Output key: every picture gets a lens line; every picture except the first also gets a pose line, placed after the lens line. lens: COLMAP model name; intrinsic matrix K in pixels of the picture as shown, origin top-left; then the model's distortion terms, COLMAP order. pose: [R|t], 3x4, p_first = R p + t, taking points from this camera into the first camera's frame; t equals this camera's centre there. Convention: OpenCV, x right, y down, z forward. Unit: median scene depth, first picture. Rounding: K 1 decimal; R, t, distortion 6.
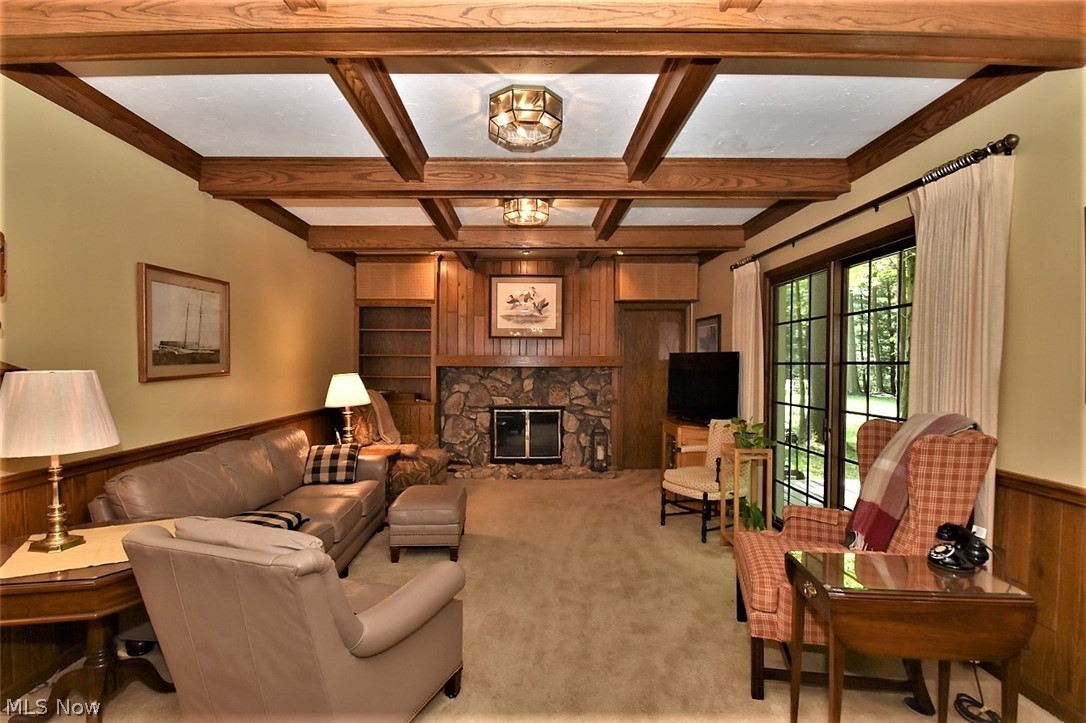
lens RADIAL K [[536.5, 0, 525.4], [0, 536.5, 376.4], [0, 0, 1]] dist [0.002098, -0.015884]
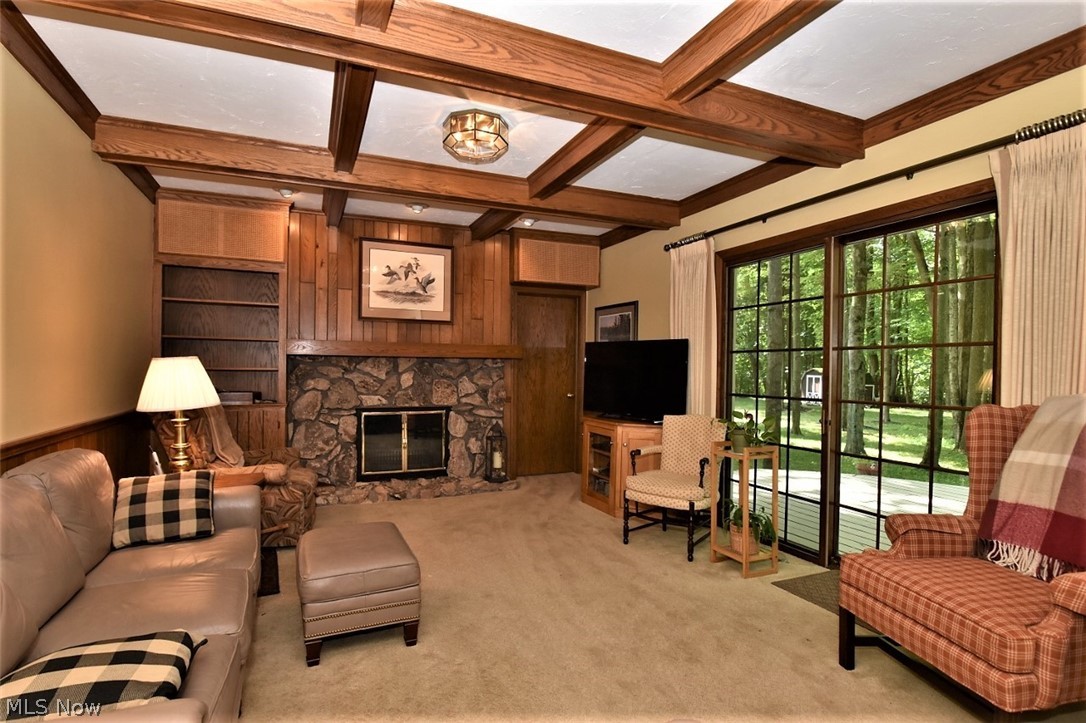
lens RADIAL K [[536.5, 0, 525.4], [0, 536.5, 376.4], [0, 0, 1]] dist [0.002098, -0.015884]
pose [[0.924172, 0.001366, 0.381973, -0.144723], [0.000847, 0.999984, -0.005625, 0.015780], [-0.381974, 0.005522, 0.924156, 0.203150]]
